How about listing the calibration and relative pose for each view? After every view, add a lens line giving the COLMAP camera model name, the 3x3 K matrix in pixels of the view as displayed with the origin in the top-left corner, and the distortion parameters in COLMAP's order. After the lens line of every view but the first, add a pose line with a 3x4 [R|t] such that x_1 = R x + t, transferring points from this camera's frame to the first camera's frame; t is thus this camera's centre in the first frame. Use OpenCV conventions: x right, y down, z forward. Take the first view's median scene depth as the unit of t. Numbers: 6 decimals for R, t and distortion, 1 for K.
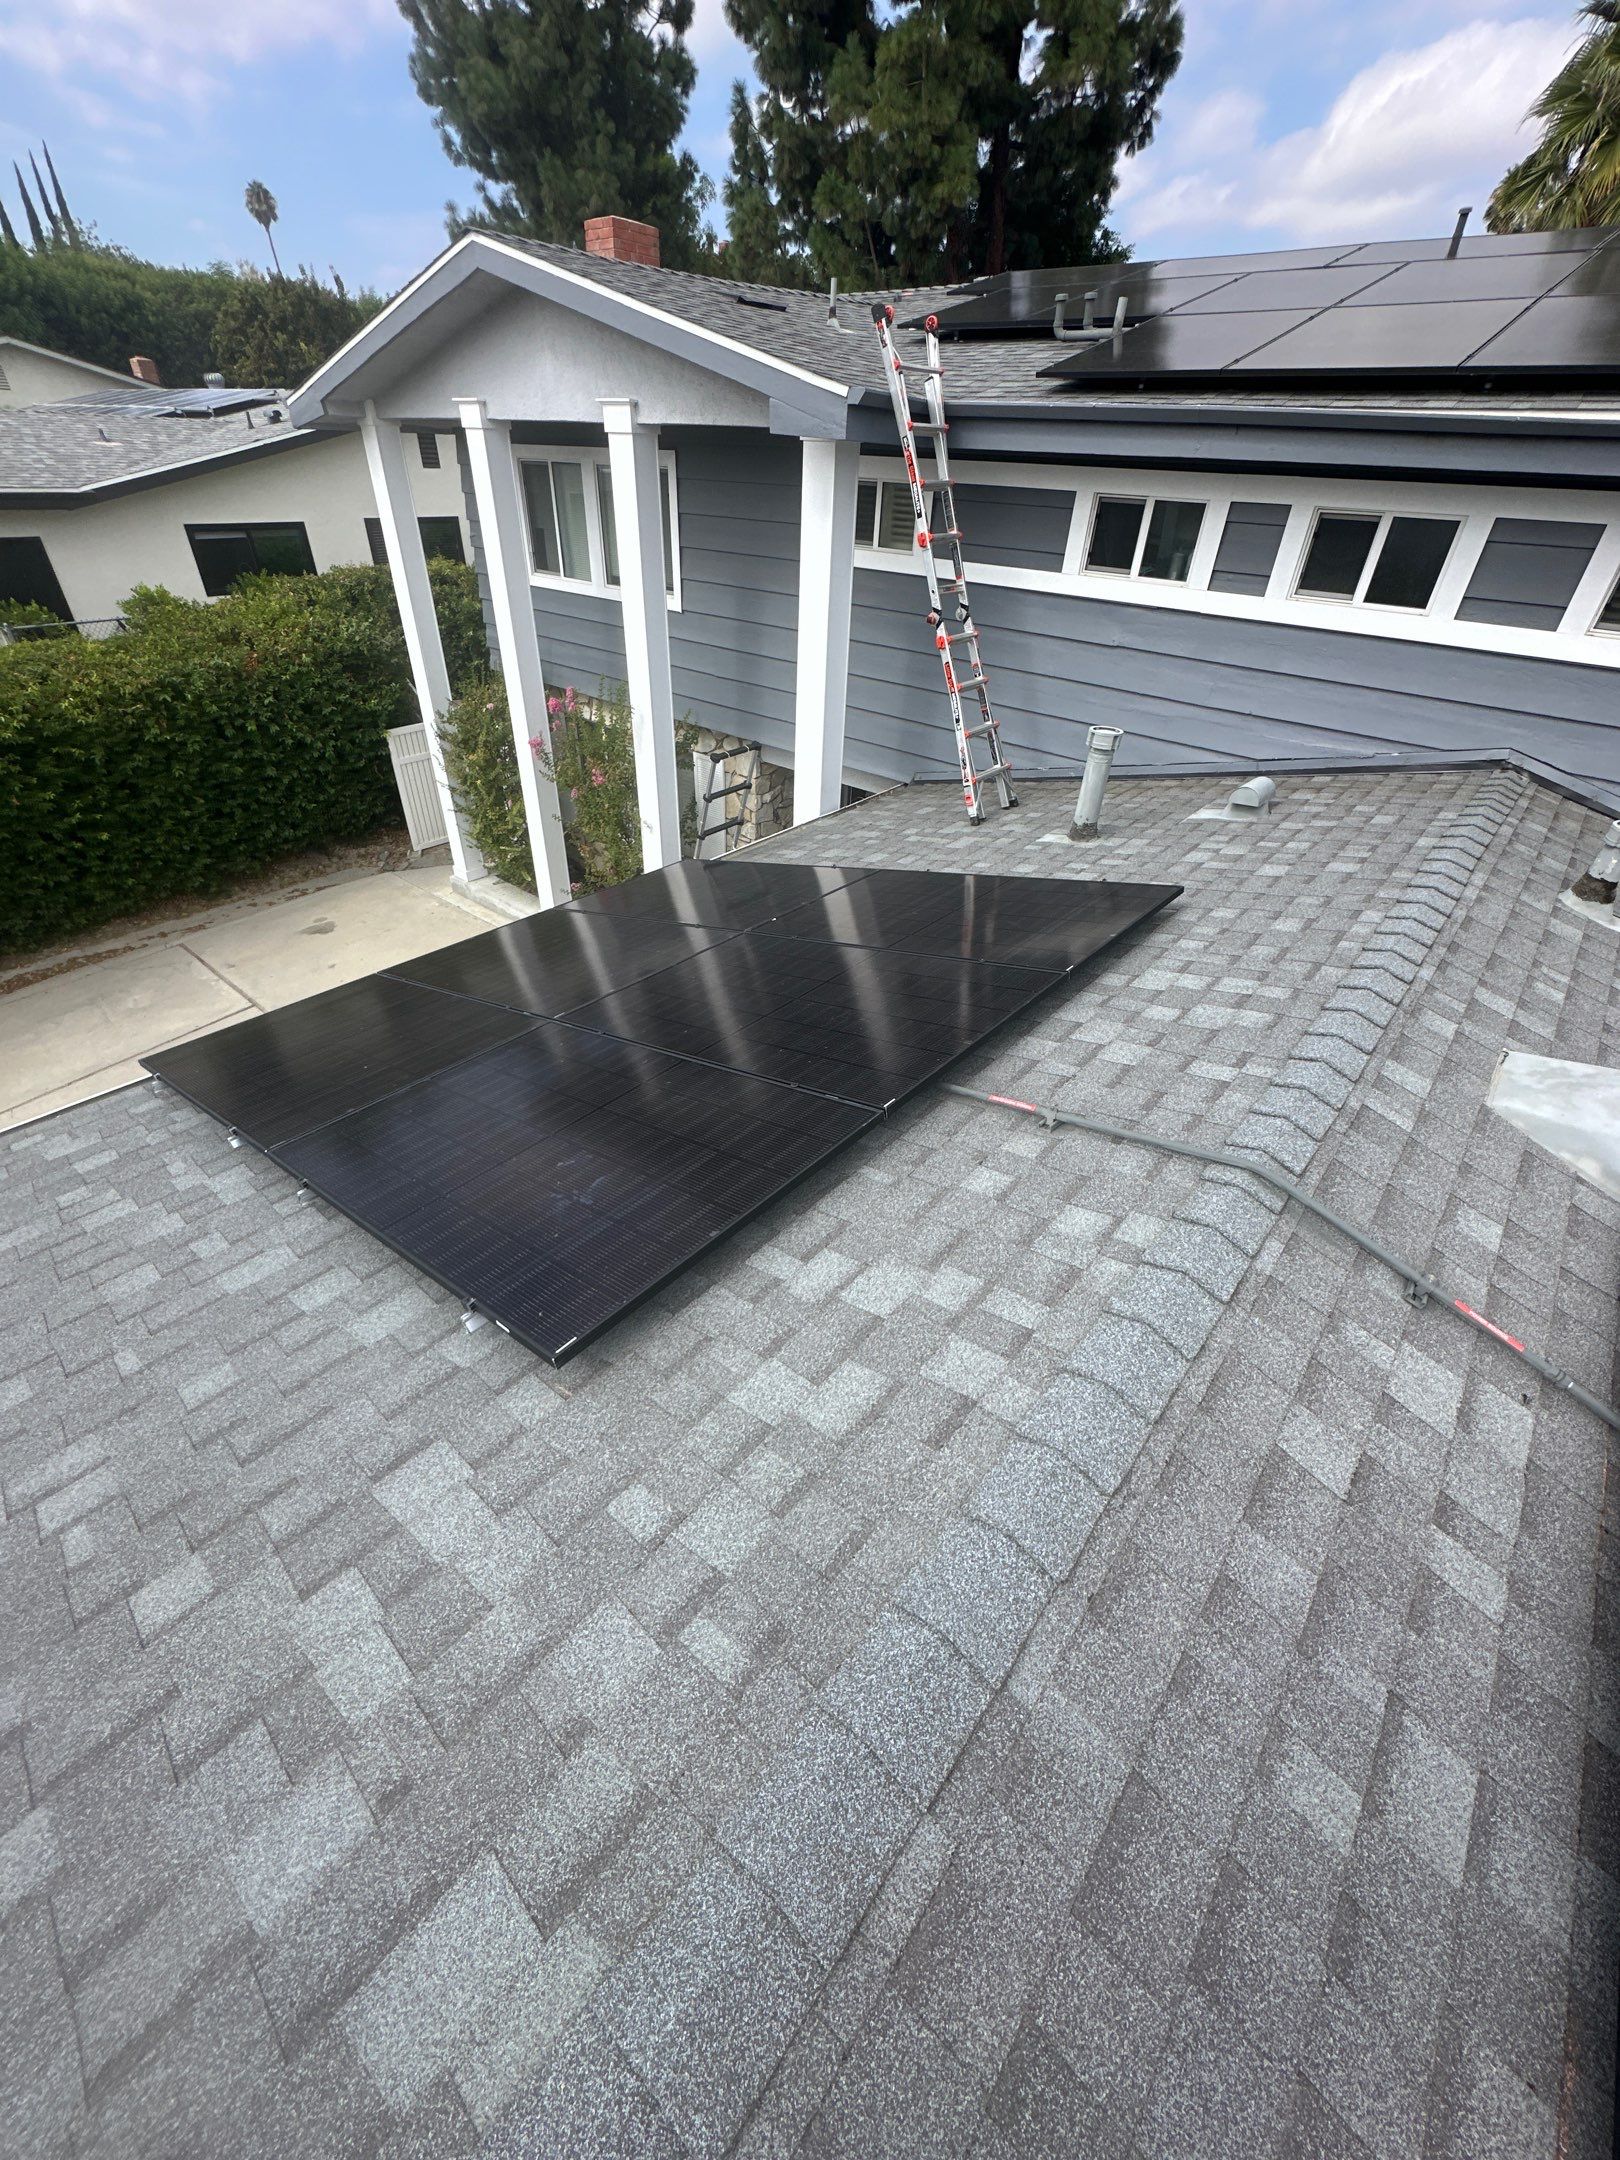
lens RADIAL K [[854.9, 0, 810.0], [0, 854.9, 1080.0], [0, 0, 1]] dist [-0.002407, 0.000065]
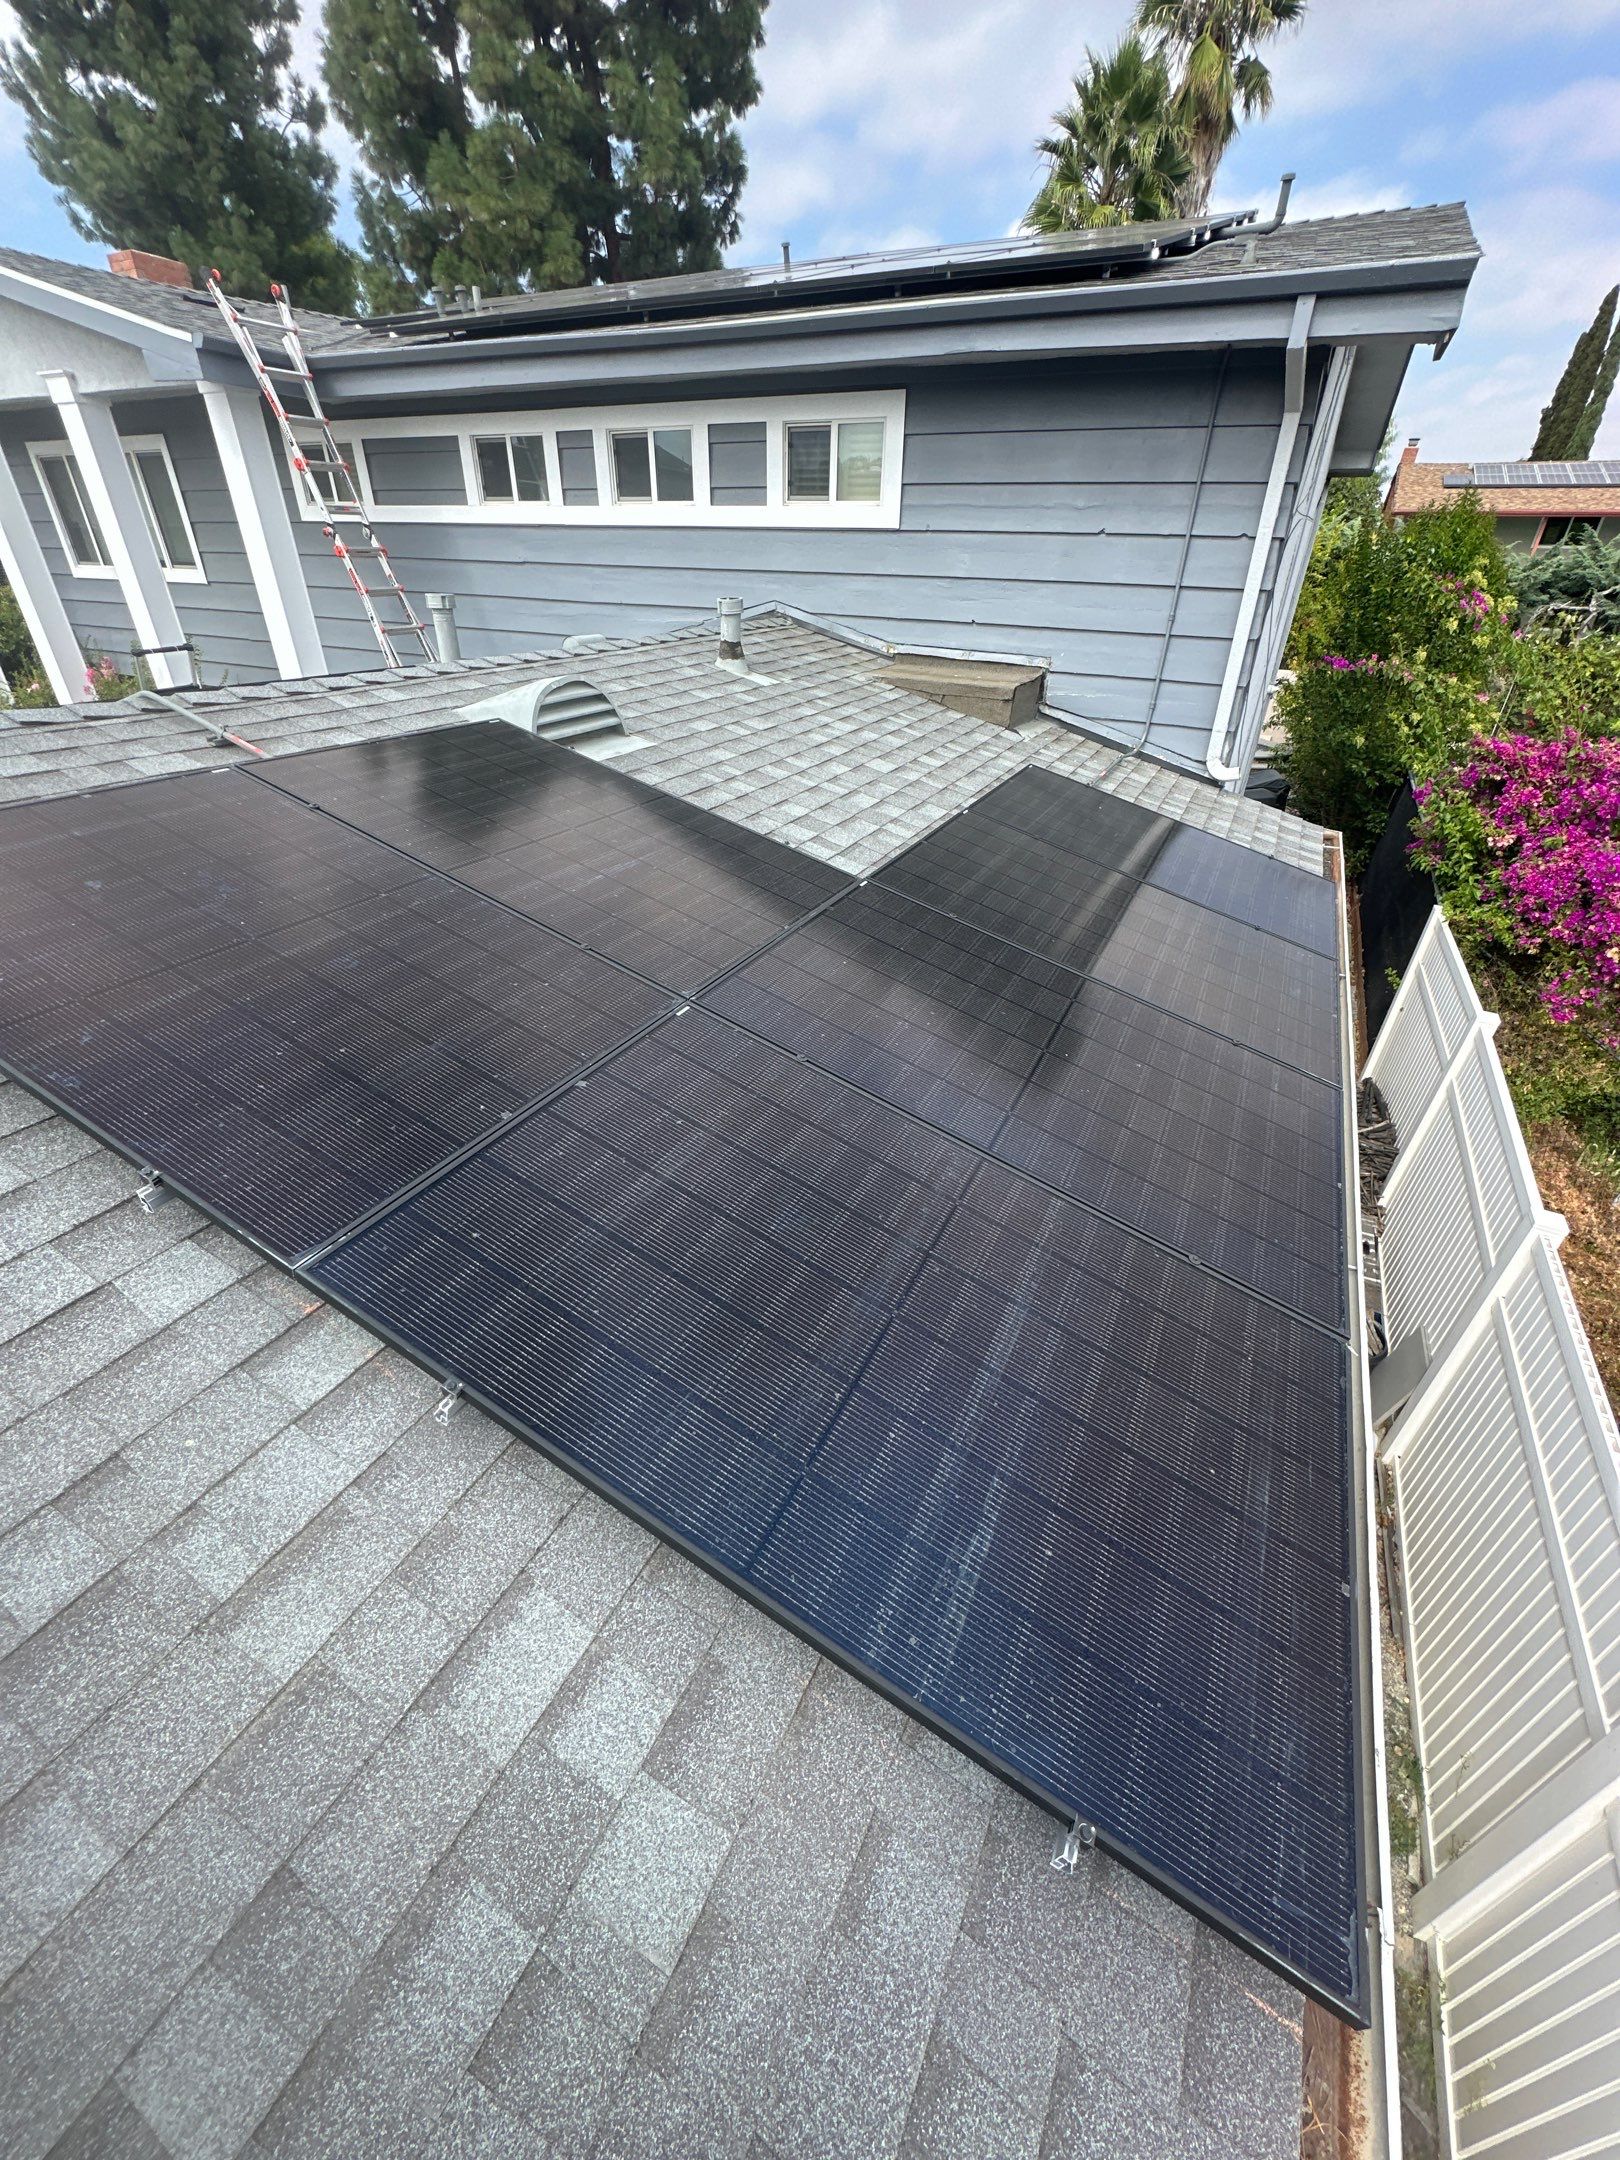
lens RADIAL K [[851.6, 0, 810.0], [0, 851.6, 1080.0], [0, 0, 1]] dist [-0.002513, -0.000402]
pose [[0.973663, -0.137028, 0.182219, 0.129728], [0.148706, 0.987514, -0.051984, 0.101105], [-0.172820, 0.077712, 0.981883, -0.058261]]
